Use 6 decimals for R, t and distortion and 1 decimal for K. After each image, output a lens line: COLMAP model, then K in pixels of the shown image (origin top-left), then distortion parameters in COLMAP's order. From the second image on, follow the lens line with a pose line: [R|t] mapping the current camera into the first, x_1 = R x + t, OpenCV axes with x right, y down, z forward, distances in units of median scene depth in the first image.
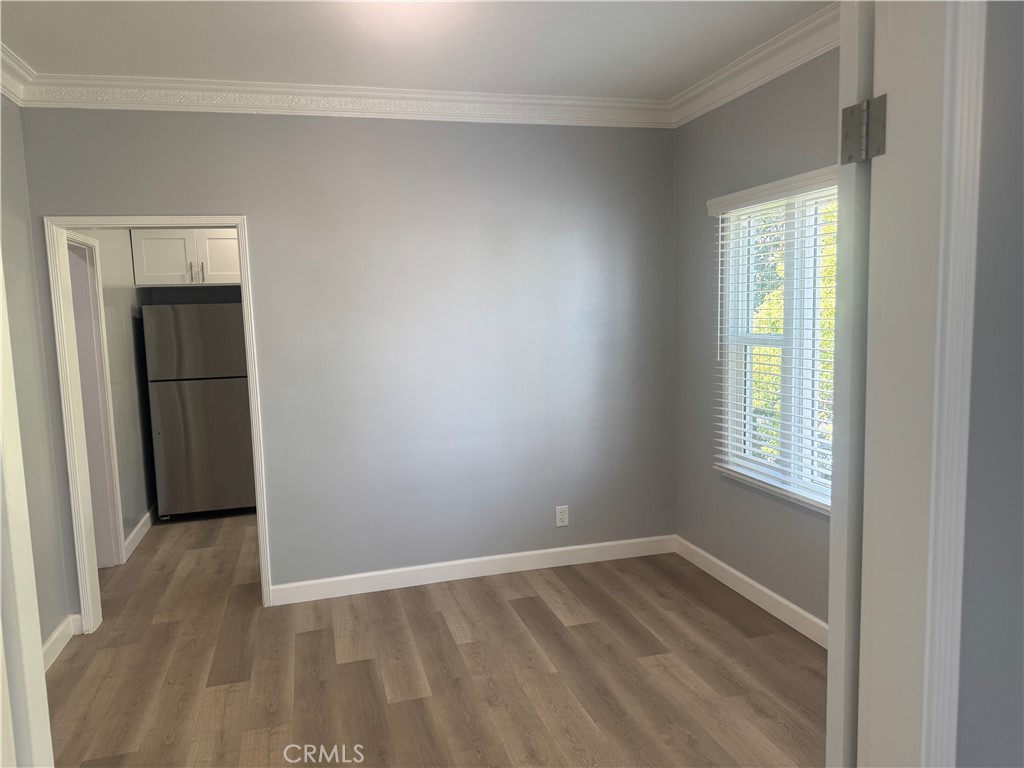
lens RADIAL K [[728.1, 0, 508.4], [0, 728.1, 387.3], [0, 0, 1]] dist [0.054633, -0.045874]
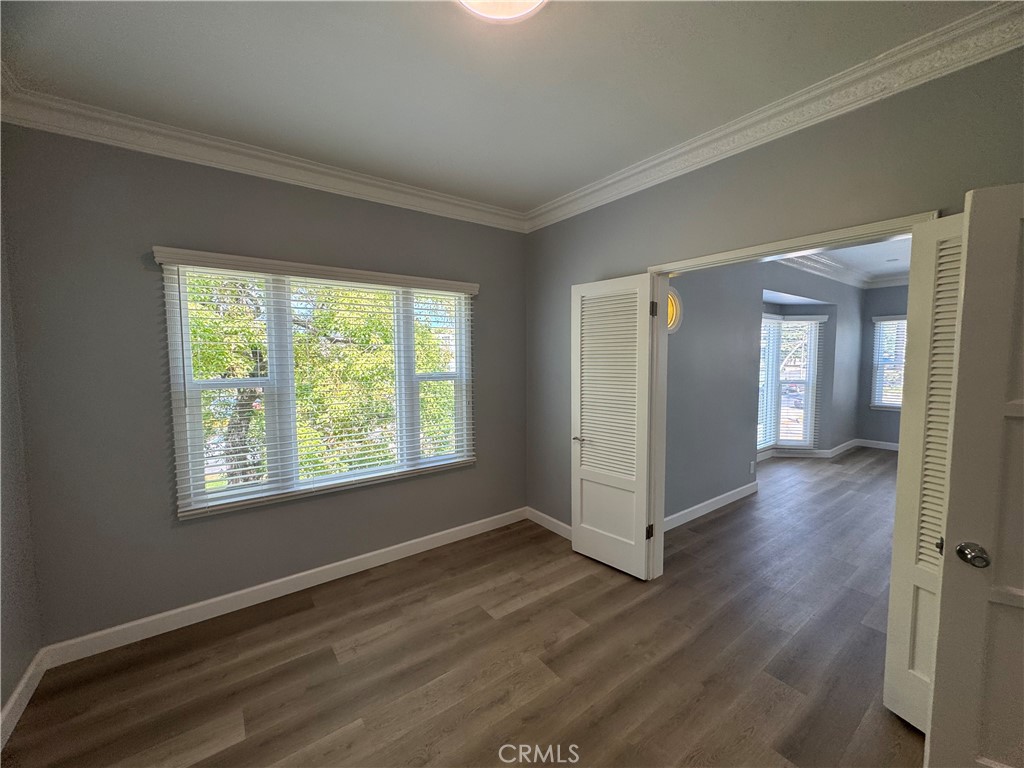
lens RADIAL K [[407.1, 0, 514.1], [0, 407.1, 385.2], [0, 0, 1]] dist [0.001597, 0.000077]
pose [[-0.373685, -0.028467, 0.927119, -0.467966], [0.112097, 0.990817, 0.075605, -0.066449], [-0.920757, 0.132180, -0.367063, 0.891278]]
